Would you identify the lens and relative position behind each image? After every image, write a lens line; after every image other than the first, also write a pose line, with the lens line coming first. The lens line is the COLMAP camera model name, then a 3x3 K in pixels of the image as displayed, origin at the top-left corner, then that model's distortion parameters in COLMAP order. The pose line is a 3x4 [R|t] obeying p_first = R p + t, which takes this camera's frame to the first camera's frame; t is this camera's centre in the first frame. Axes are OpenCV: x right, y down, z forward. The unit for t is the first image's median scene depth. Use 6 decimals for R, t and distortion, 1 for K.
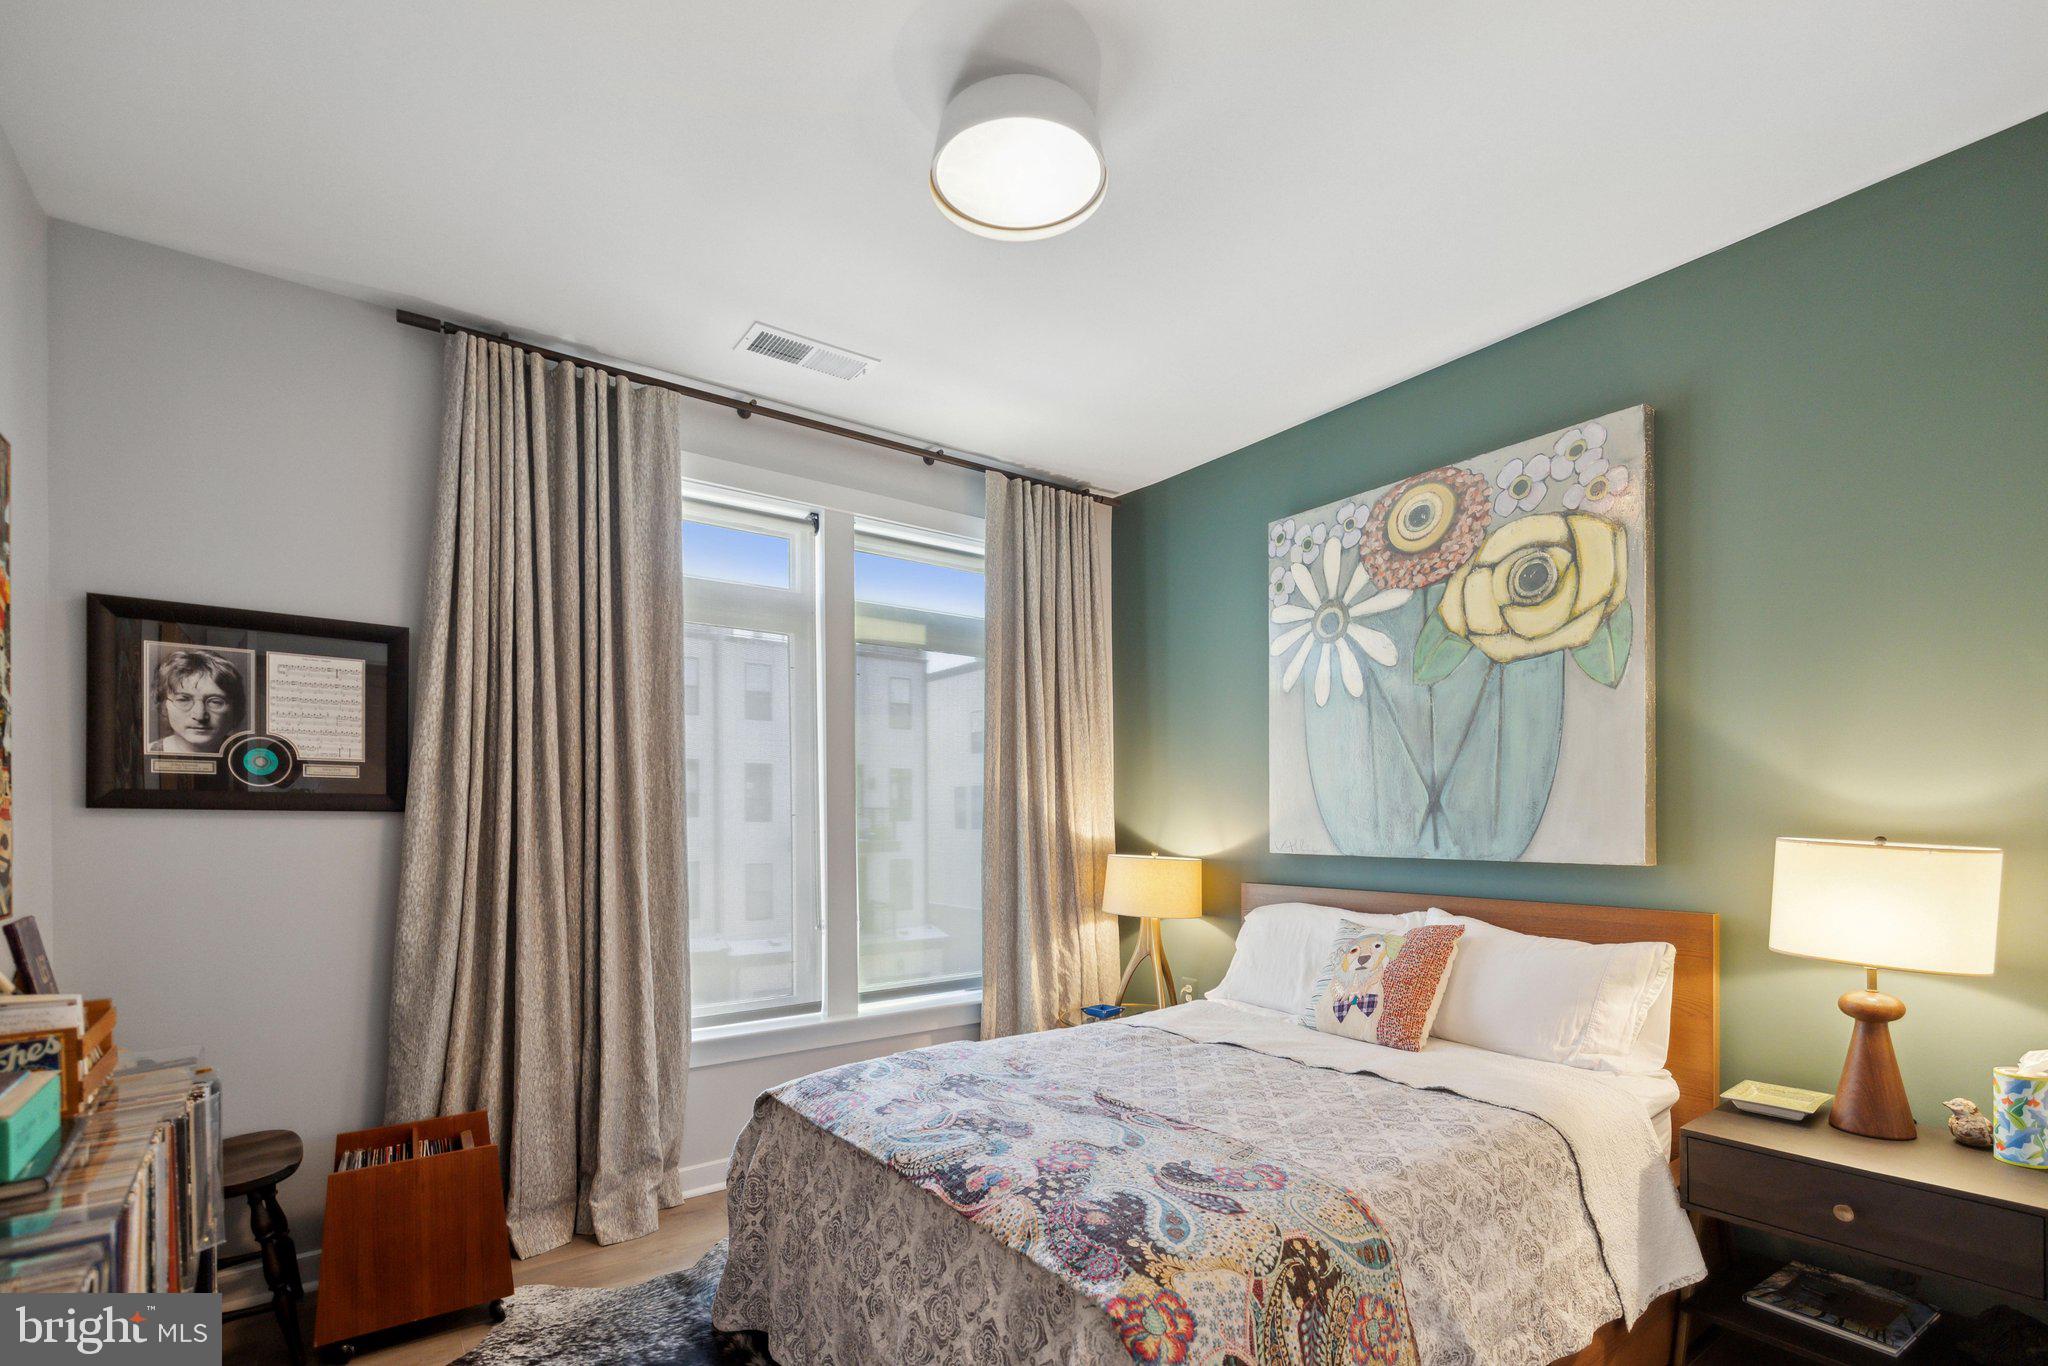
lens RADIAL K [[937.6, 0, 1035.8], [0, 937.6, 839.0], [0, 0, 1]] dist [0.000070, -0.000089]
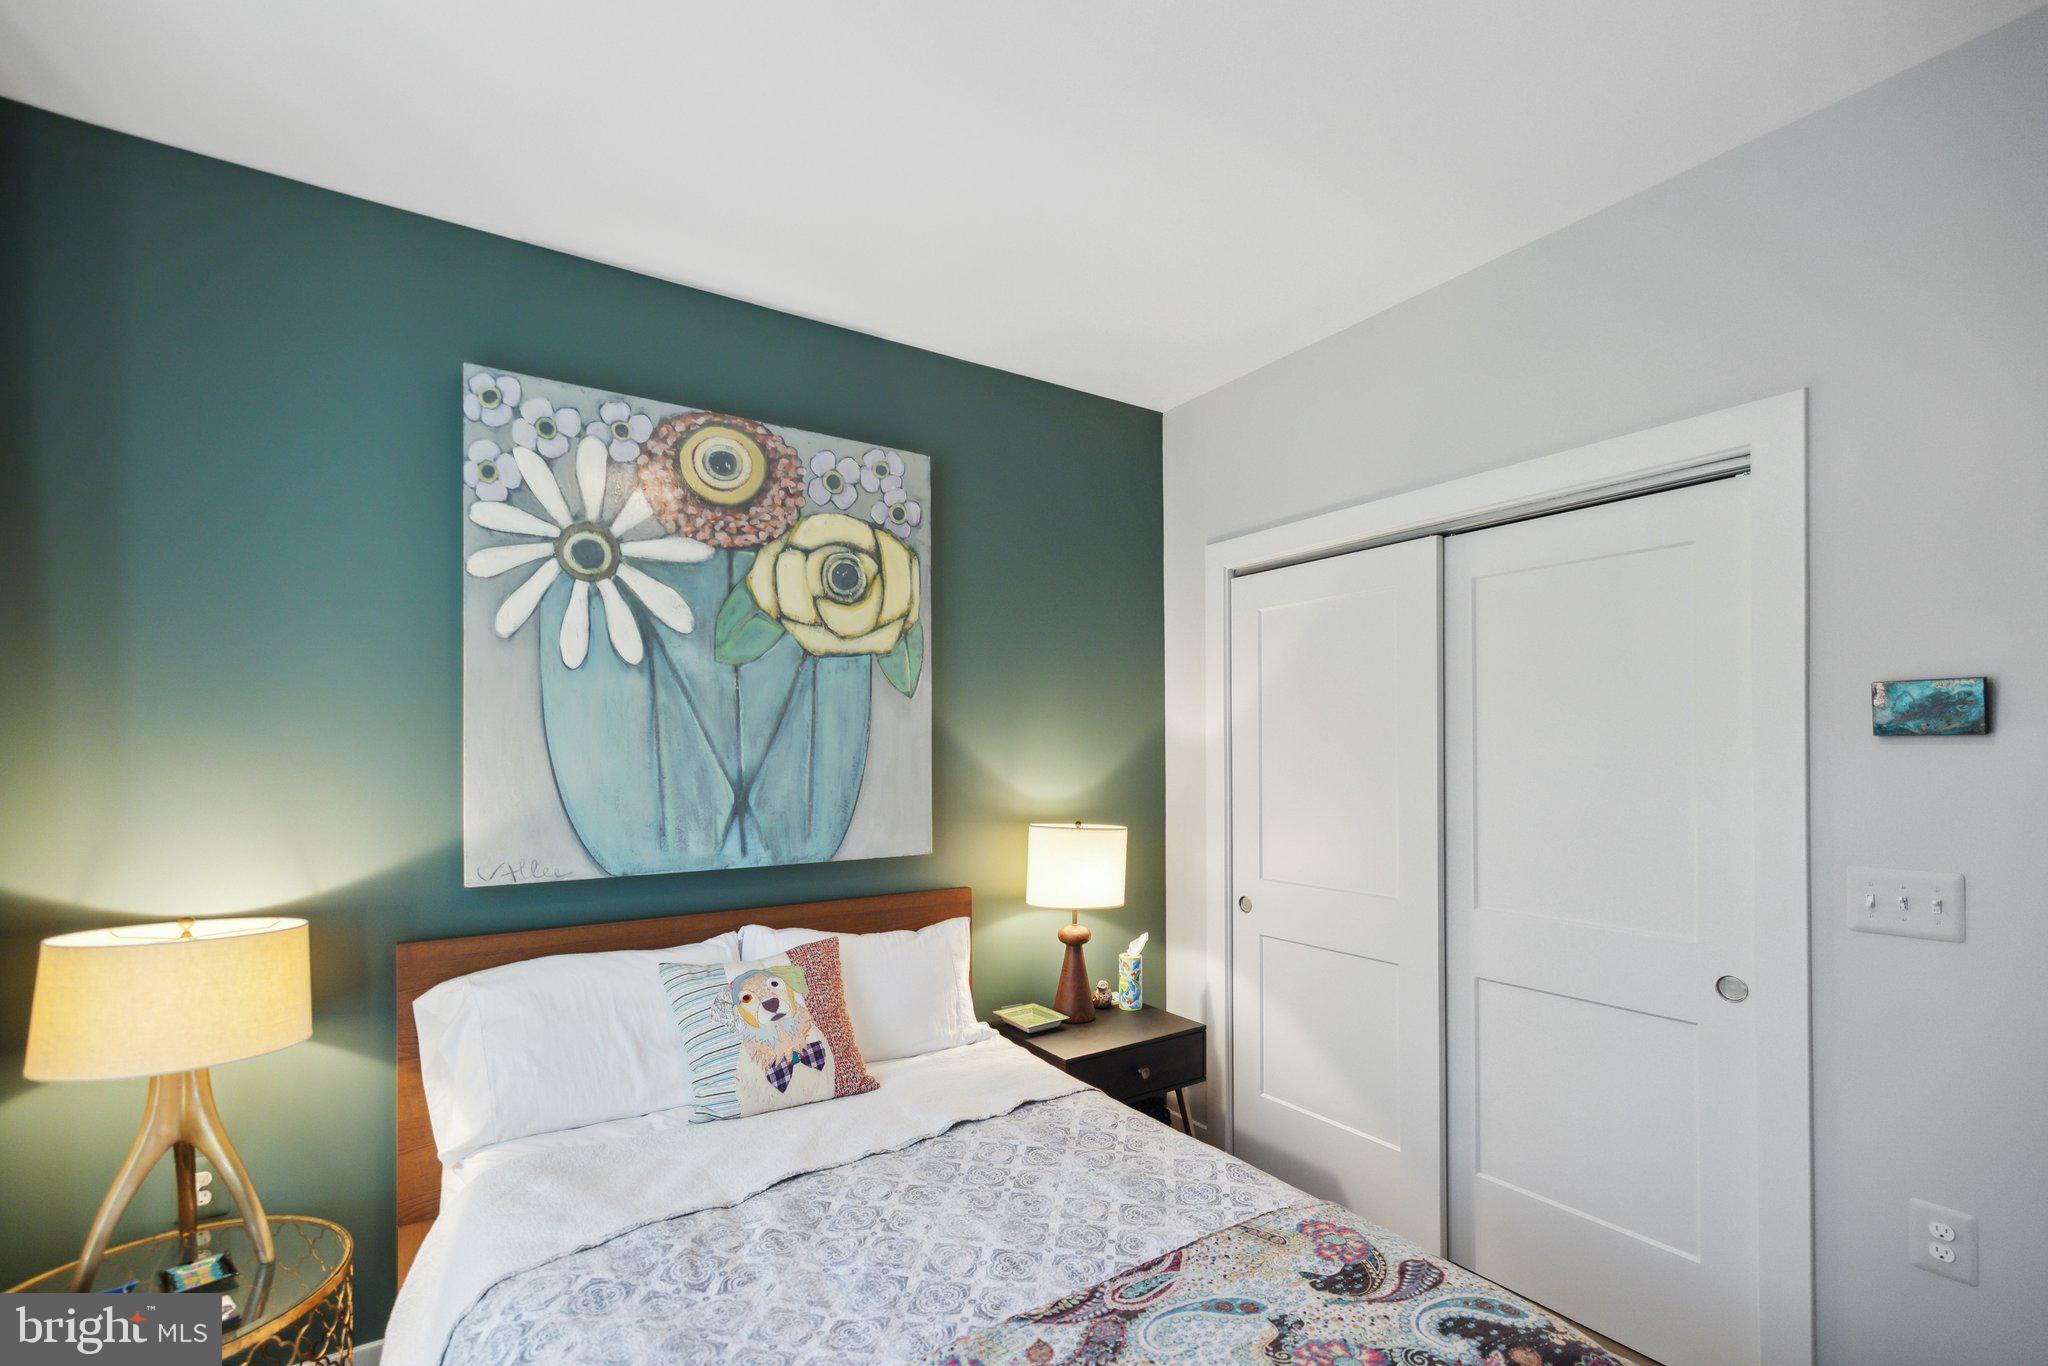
lens RADIAL K [[912.9, 0, 1017.2], [0, 912.9, 755.6], [0, 0, 1]] dist [0.011781, 0.000081]
pose [[0.064213, 0.000671, 0.997936, -0.415899], [0.022307, 0.999749, -0.002108, -0.078230], [-0.997687, 0.022396, 0.064182, 0.727895]]
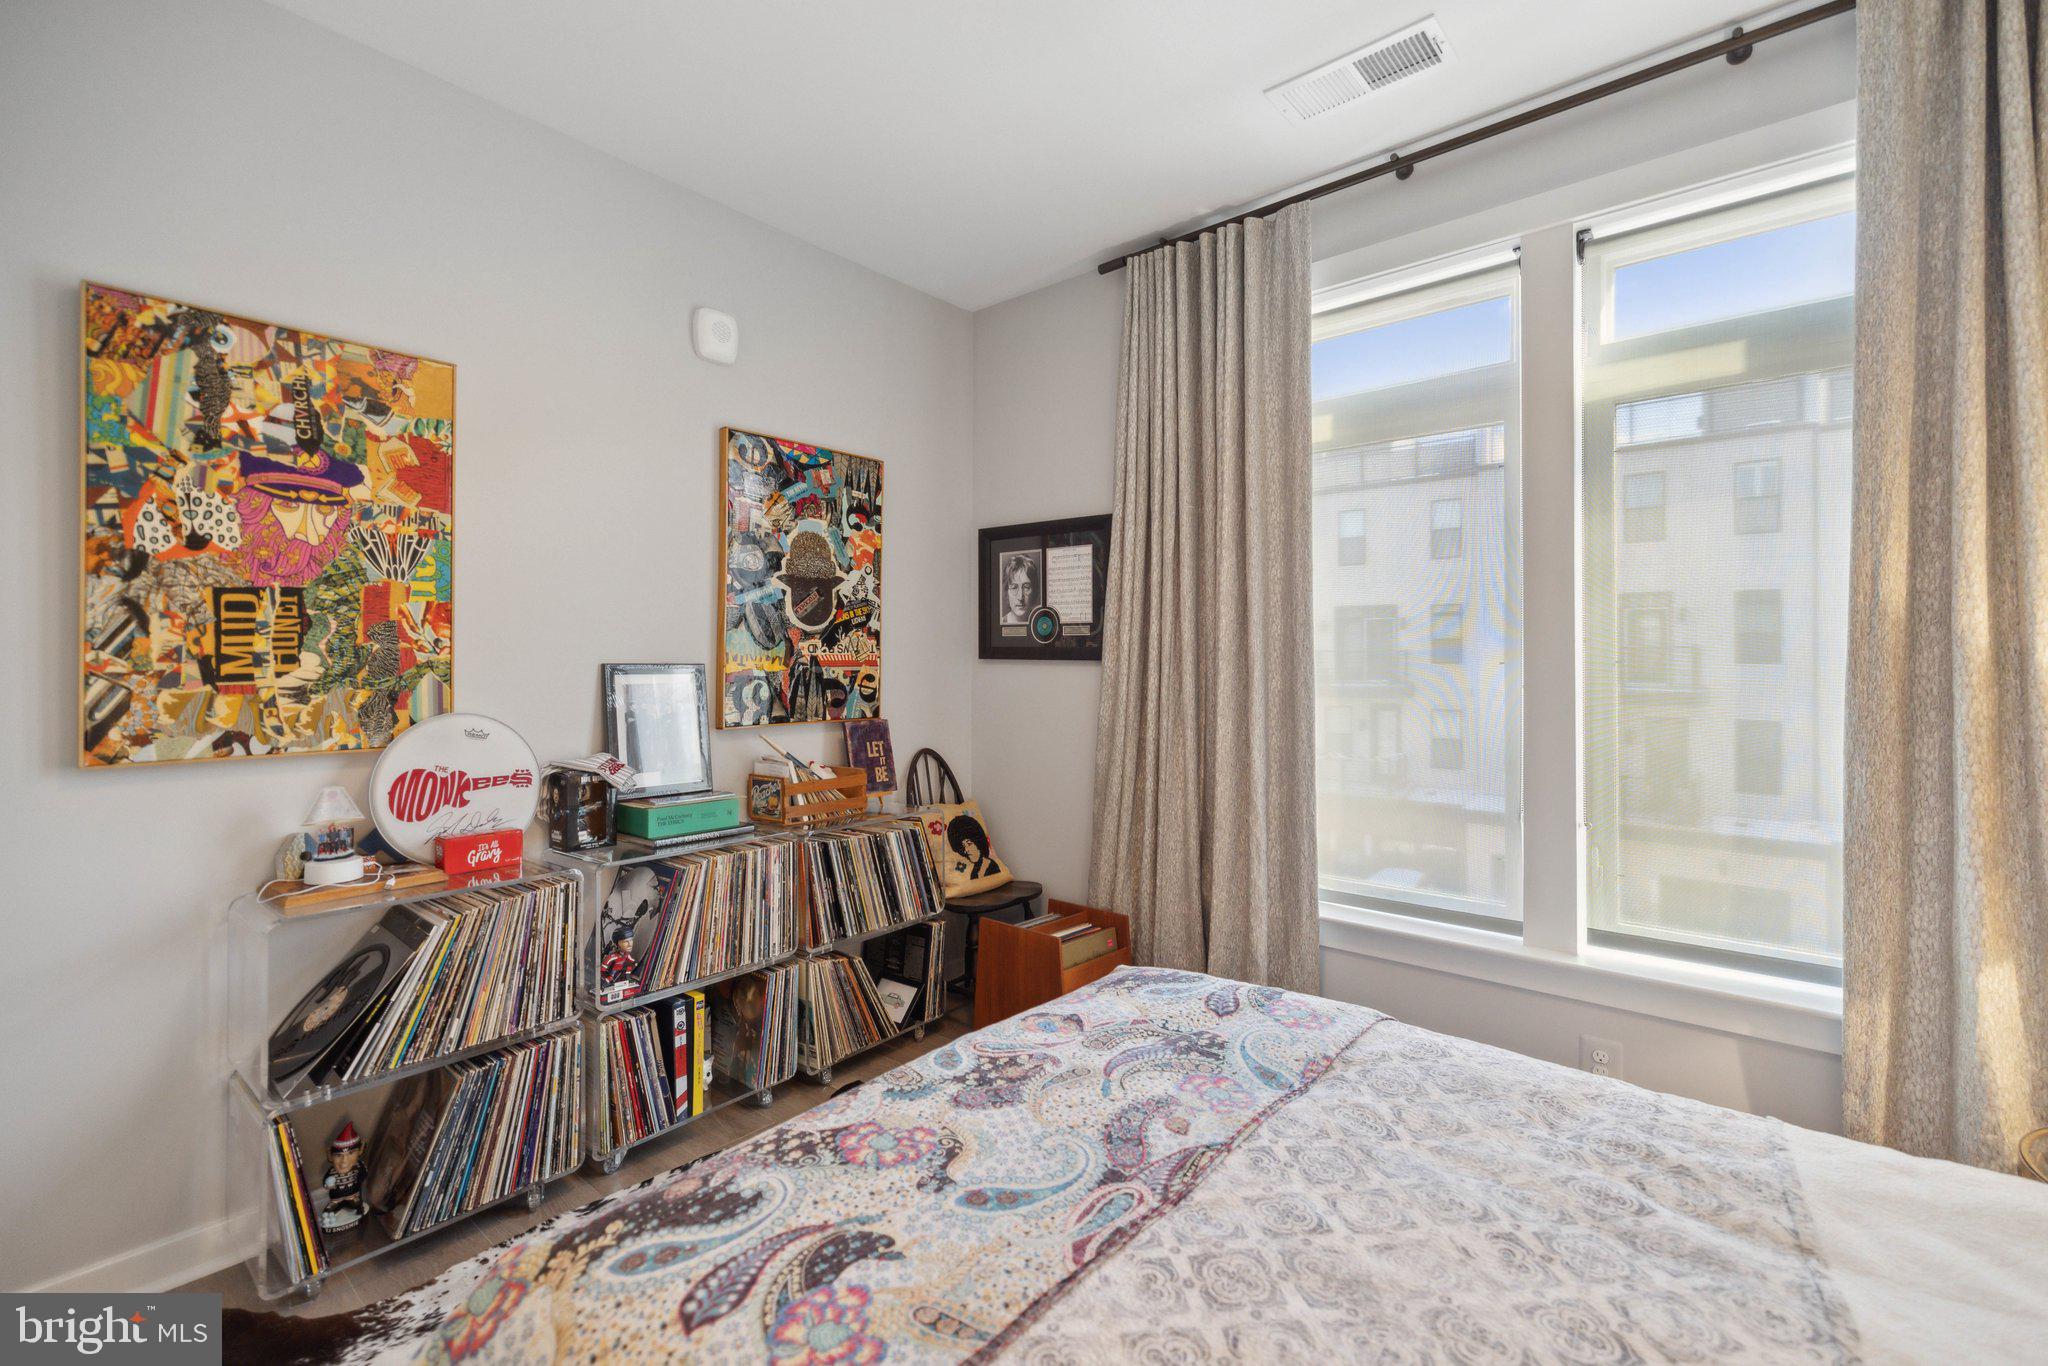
lens RADIAL K [[892.7, 0, 1021.3], [0, 892.7, 682.0], [0, 0, 1]] dist [0.000335, 0.000206]
pose [[0.214604, 0.021623, -0.976462, 0.435076], [-0.025185, 0.999545, 0.016599, -0.015768], [0.976376, 0.021030, 0.215051, 0.576966]]
